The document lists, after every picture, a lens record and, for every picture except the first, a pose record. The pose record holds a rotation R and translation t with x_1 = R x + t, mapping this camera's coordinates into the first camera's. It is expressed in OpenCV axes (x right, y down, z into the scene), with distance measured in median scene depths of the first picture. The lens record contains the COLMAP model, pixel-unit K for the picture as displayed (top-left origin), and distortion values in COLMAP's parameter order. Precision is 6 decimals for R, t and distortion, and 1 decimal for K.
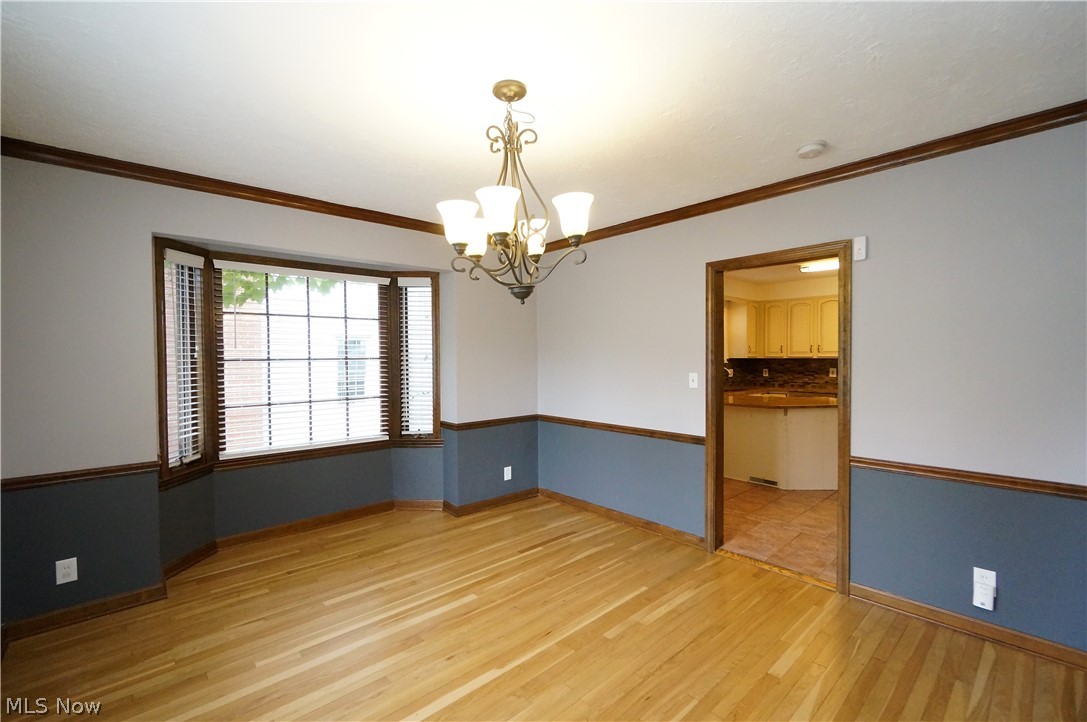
lens RADIAL K [[471.2, 0, 538.0], [0, 471.2, 360.1], [0, 0, 1]] dist [0.003077, 0.001323]
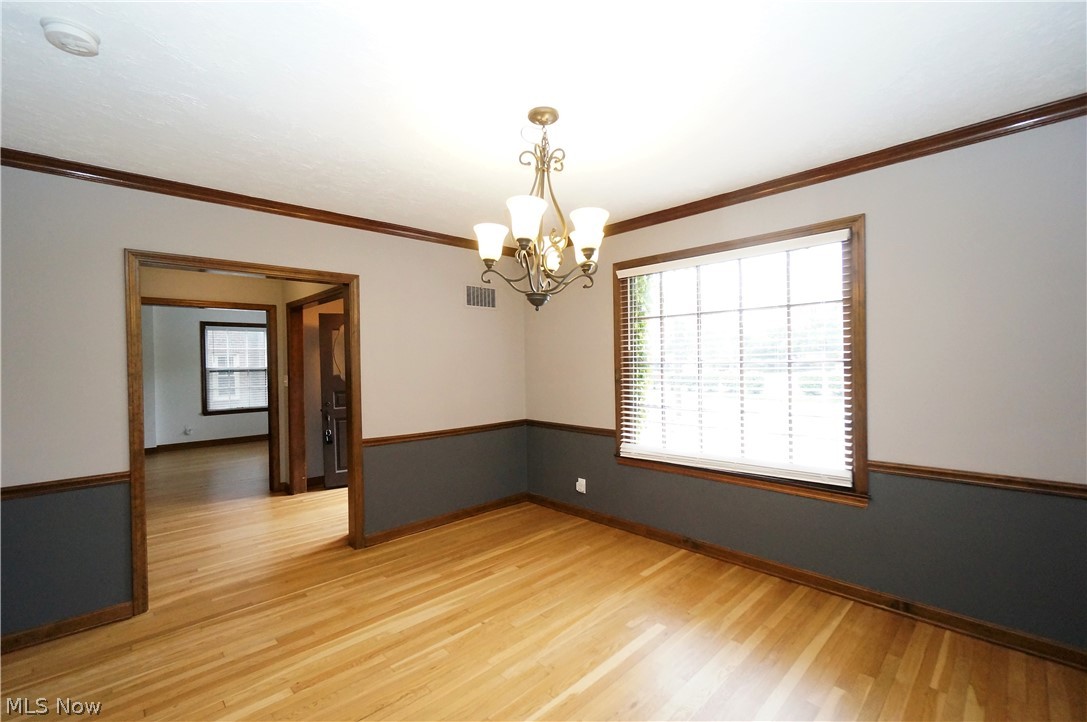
lens RADIAL K [[471.2, 0, 539.0], [0, 471.2, 363.6], [0, 0, 1]] dist [0.003077, 0.001323]
pose [[-0.998964, 0.023618, -0.038896, 0.006160], [0.023102, 0.999640, 0.013645, -0.010582], [0.039204, 0.012733, -0.999150, 1.500248]]
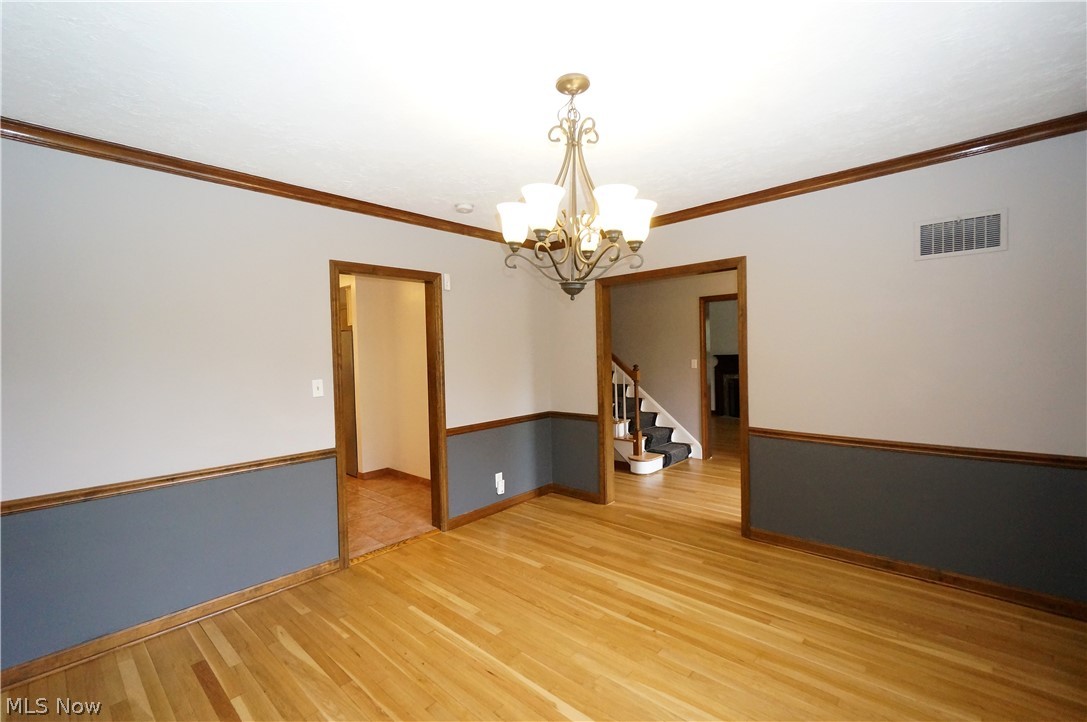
lens RADIAL K [[471.2, 0, 536.3], [0, 471.2, 361.1], [0, 0, 1]] dist [0.003077, 0.001323]
pose [[-0.093069, -0.003925, 0.995652, -0.746405], [0.036042, 0.999324, 0.007309, 0.000689], [-0.995007, 0.036566, -0.092865, 0.854584]]
